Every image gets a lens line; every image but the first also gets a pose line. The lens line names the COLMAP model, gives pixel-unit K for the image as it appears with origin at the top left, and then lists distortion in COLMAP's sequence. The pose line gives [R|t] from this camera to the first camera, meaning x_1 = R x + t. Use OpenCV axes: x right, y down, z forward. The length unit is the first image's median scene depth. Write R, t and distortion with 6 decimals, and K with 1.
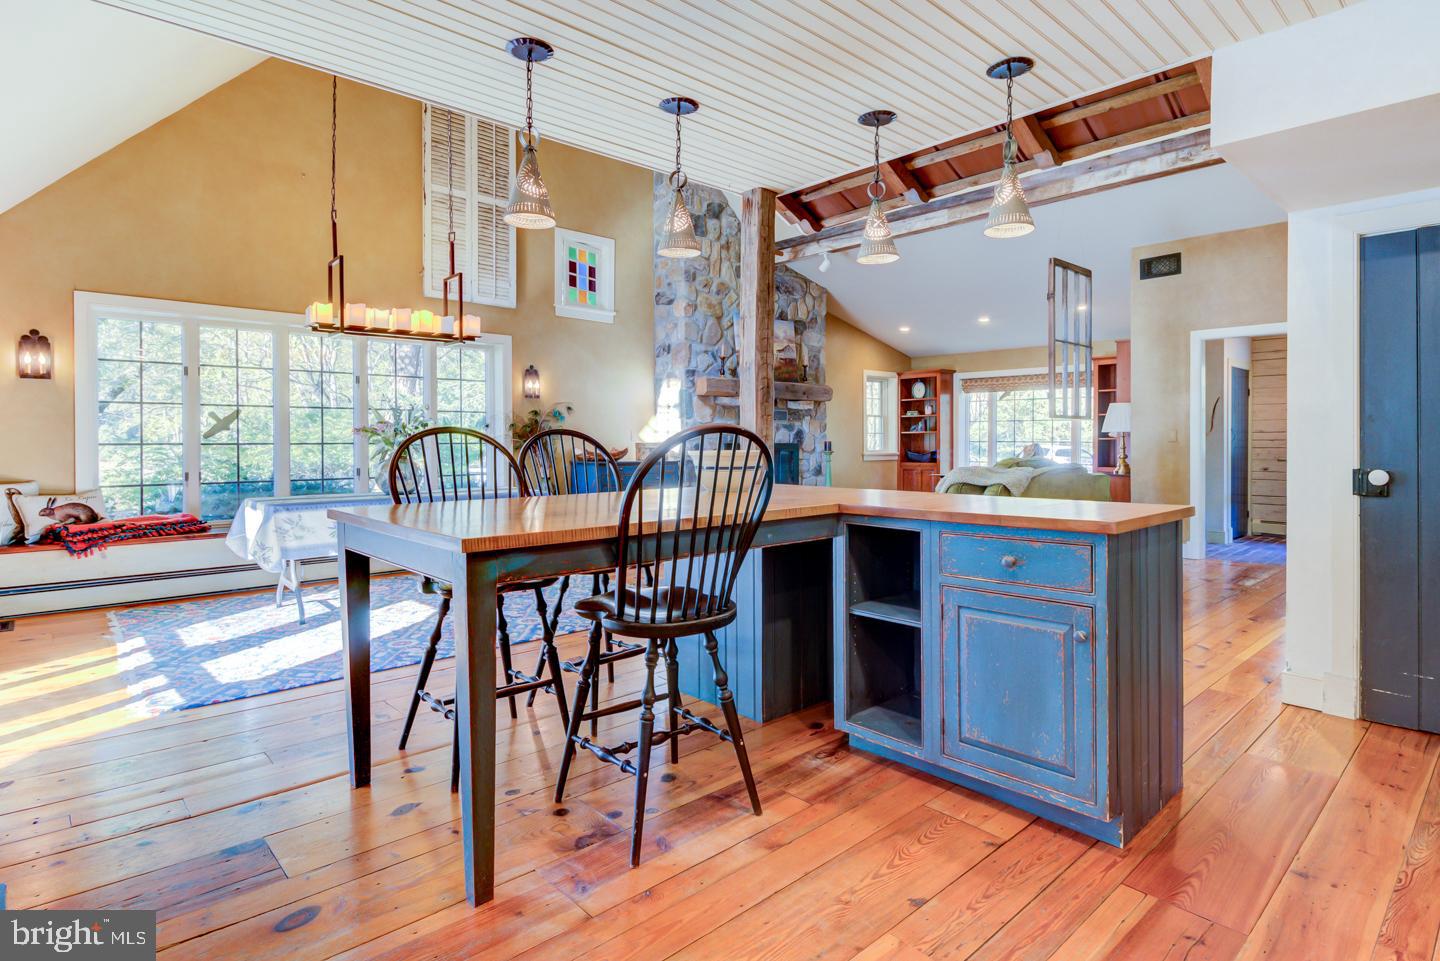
lens RADIAL K [[747.6, 0, 718.6], [0, 747.6, 446.6], [0, 0, 1]] dist [-0.016478, -0.001493]
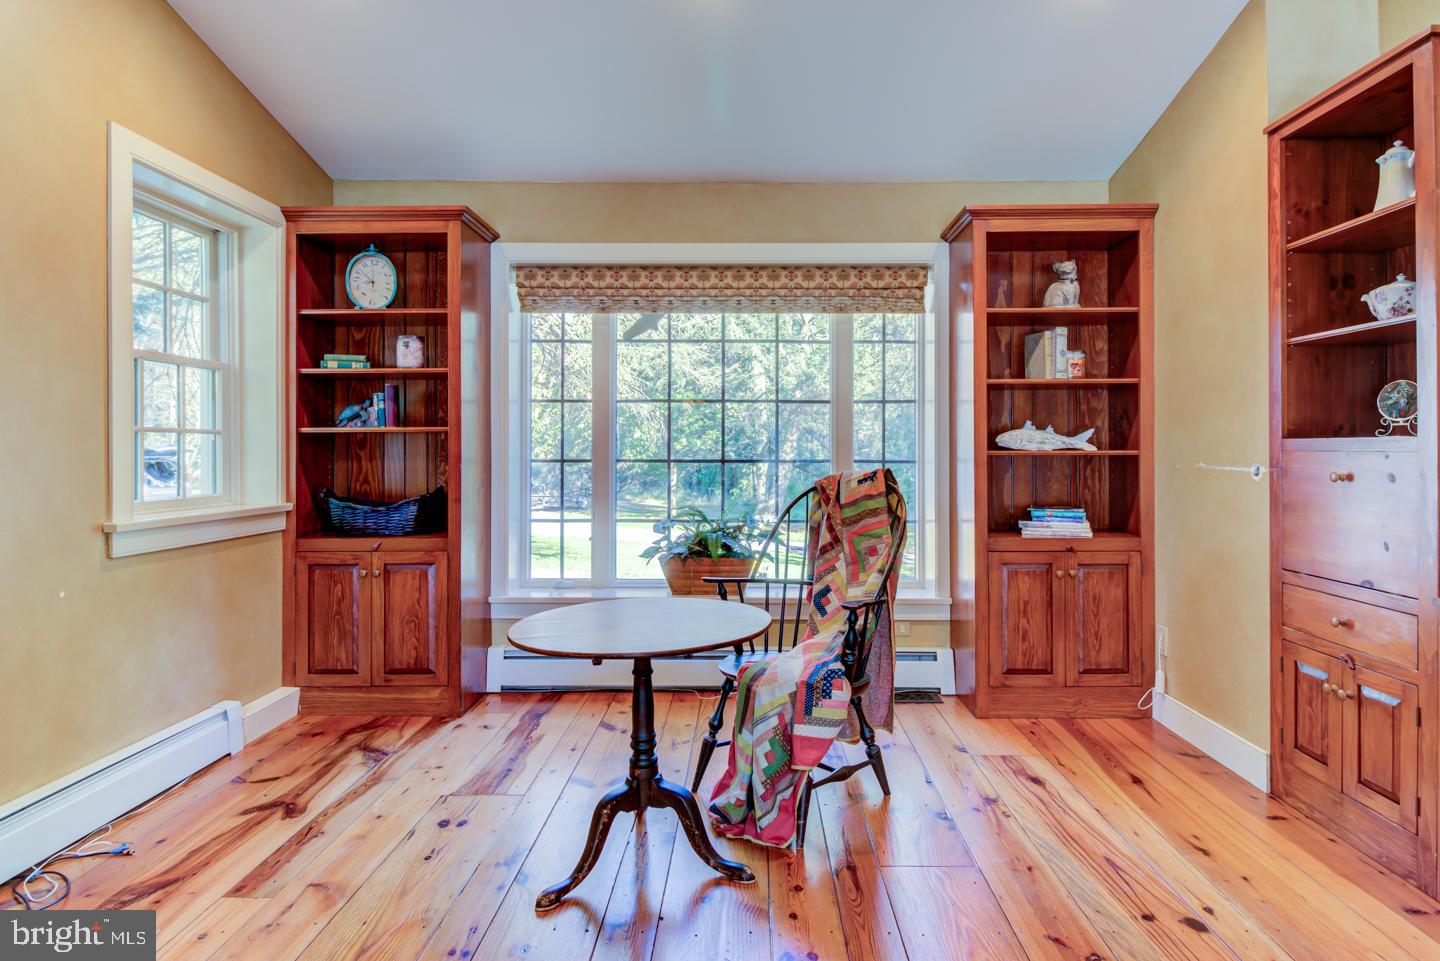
lens RADIAL K [[763.4, 0, 750.3], [0, 763.4, 447.6], [0, 0, 1]] dist [-0.001902, -0.000634]
pose [[0.670340, 0.003480, 0.742046, 0.178816], [0.006058, 0.999930, -0.010162, -0.010030], [-0.742029, 0.011307, 0.670272, 0.834655]]
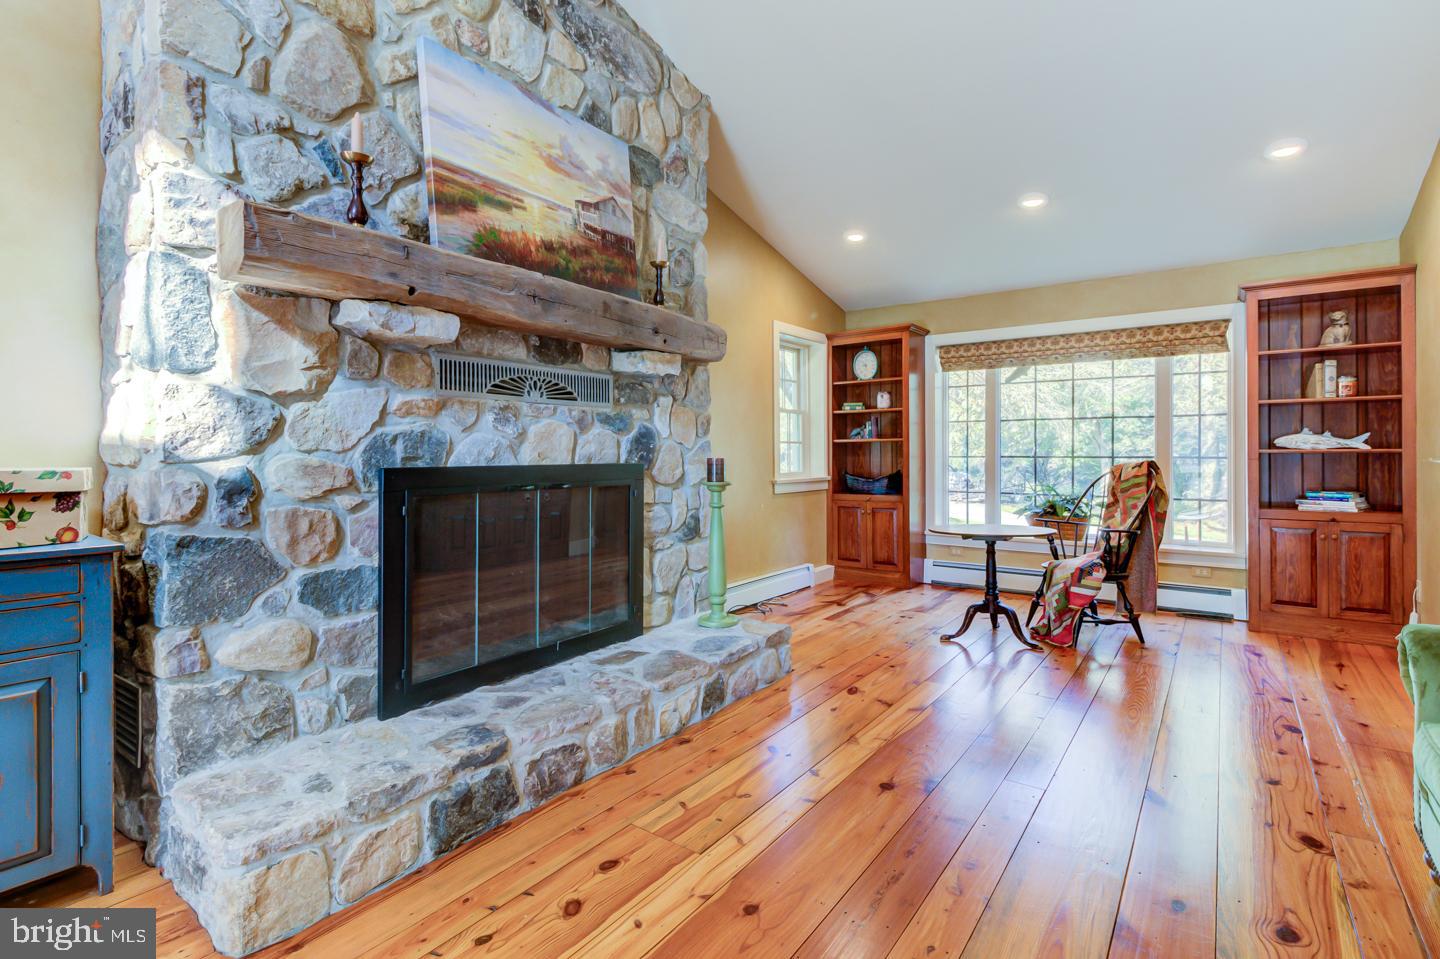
lens RADIAL K [[666.8, 0, 733.7], [0, 666.8, 453.9], [0, 0, 1]] dist [0.009695, 0.000031]
pose [[0.977016, -0.002035, 0.213155, 0.077589], [0.003533, 0.999972, -0.006648, -0.007014], [-0.213136, 0.007249, 0.976996, 0.635658]]
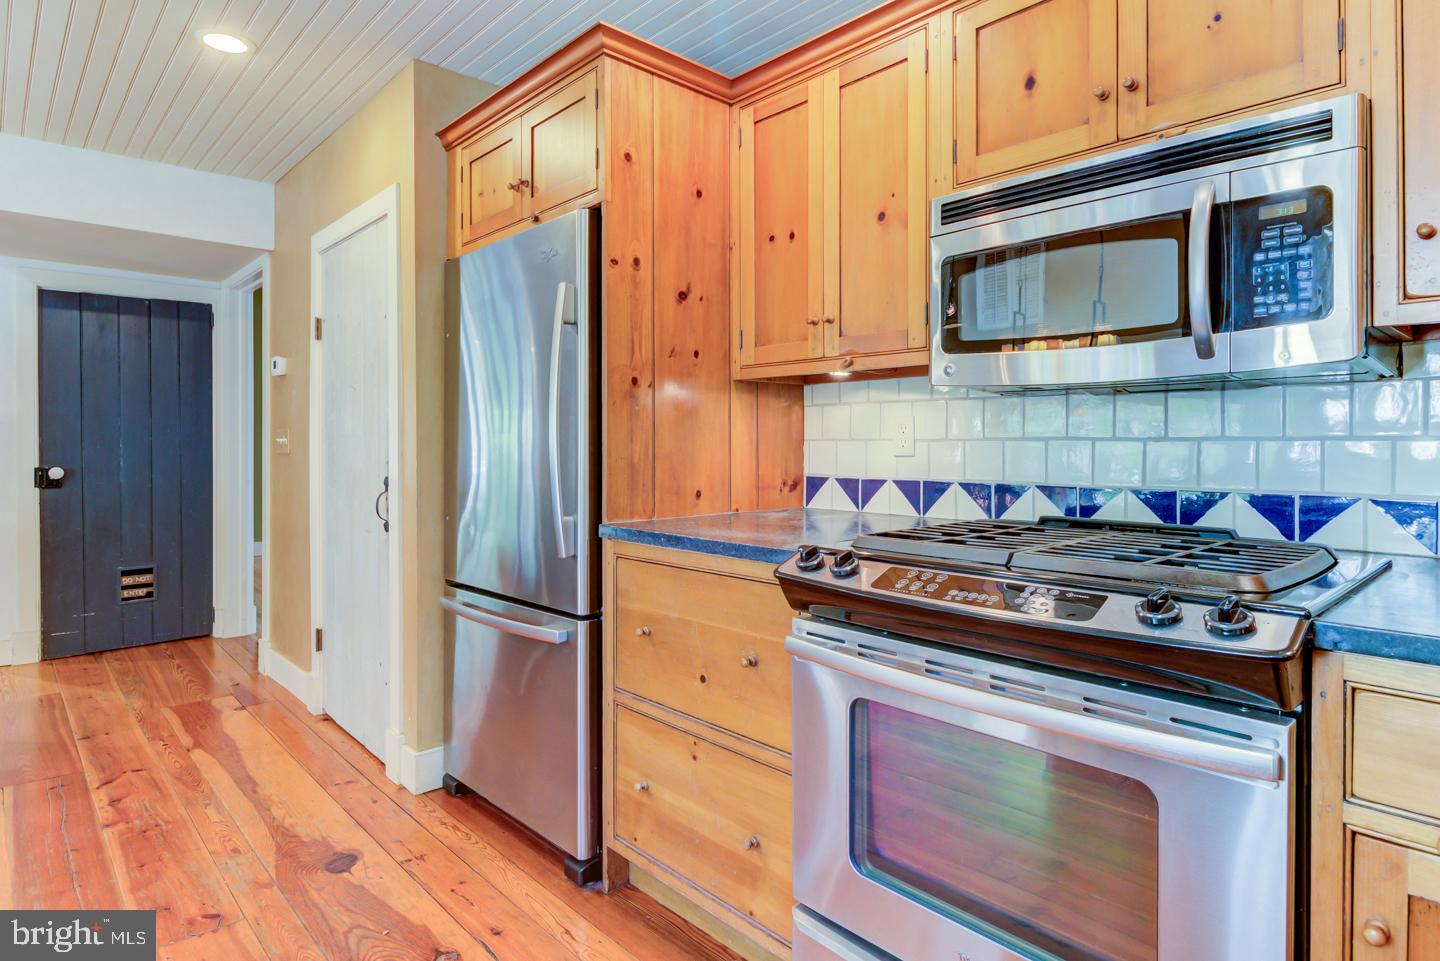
lens RADIAL K [[779.7, 0, 719.1], [0, 779.7, 446.4], [0, 0, 1]] dist [0.001899, 0.000400]
pose [[-0.020149, -0.005173, 0.999784, -0.166870], [0.008026, 0.999954, 0.005336, -0.001336], [-0.999765, 0.008132, -0.020107, -0.052982]]
